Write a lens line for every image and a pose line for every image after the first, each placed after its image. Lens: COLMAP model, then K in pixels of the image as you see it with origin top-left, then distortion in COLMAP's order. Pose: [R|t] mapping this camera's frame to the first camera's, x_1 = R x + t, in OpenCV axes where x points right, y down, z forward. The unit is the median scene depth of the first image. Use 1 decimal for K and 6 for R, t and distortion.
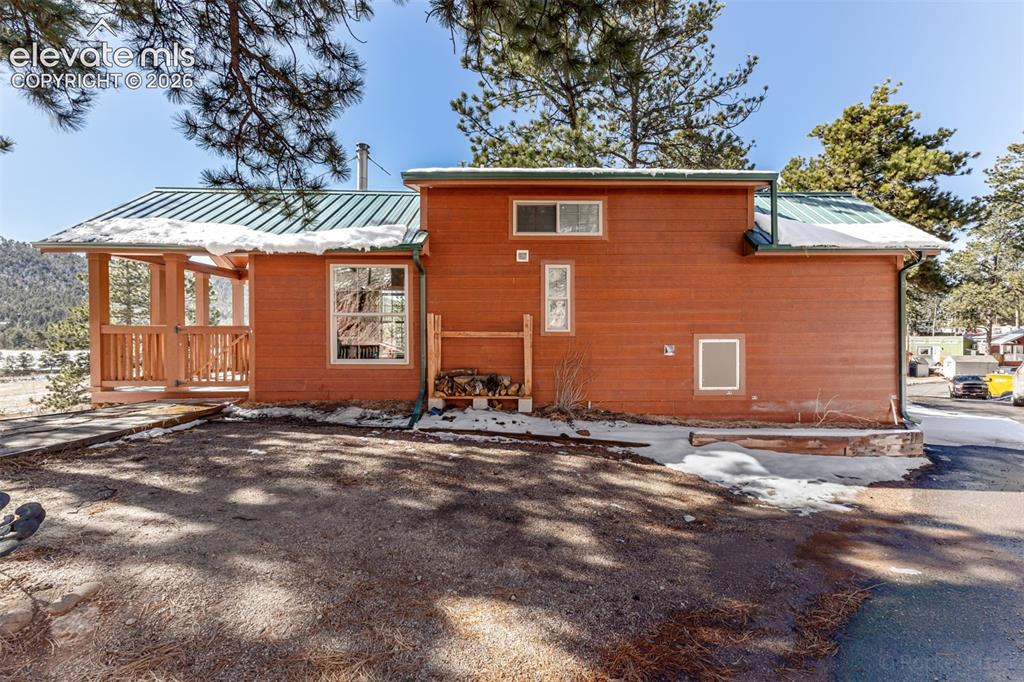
lens RADIAL K [[447.6, 0, 512.9], [0, 447.6, 343.4], [0, 0, 1]] dist [0.013582, -0.003248]
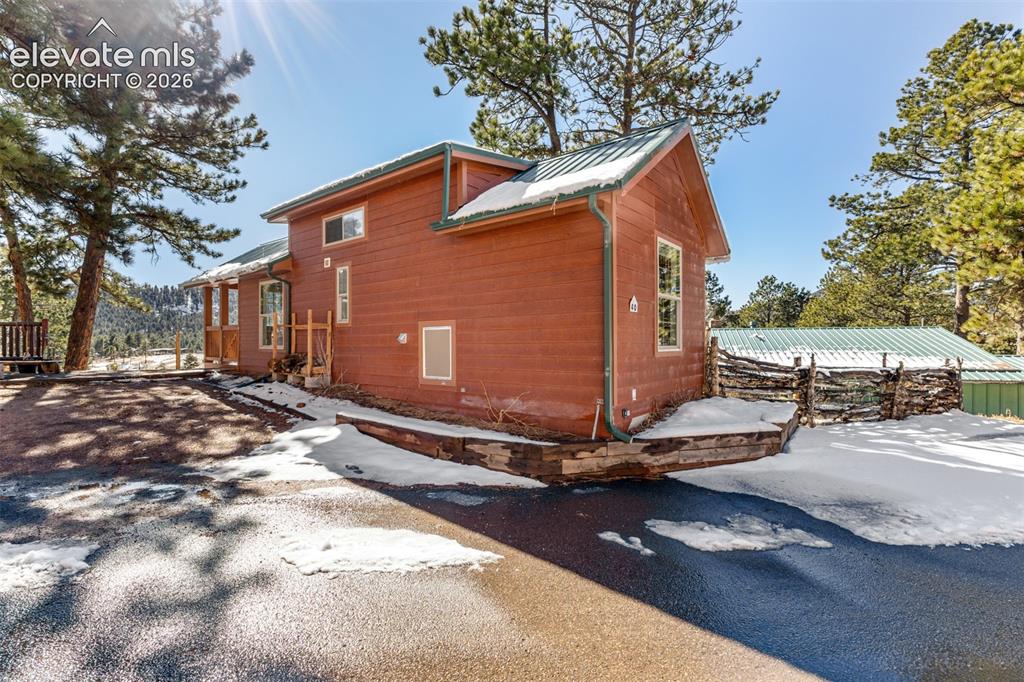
lens RADIAL K [[447.6, 0, 512.9], [0, 447.6, 339.5], [0, 0, 1]] dist [0.013582, -0.003248]
pose [[0.777997, -0.003954, -0.628255, 1.190114], [-0.001181, 0.999969, -0.007756, 0.025648], [0.628266, 0.006776, 0.777969, 0.358262]]
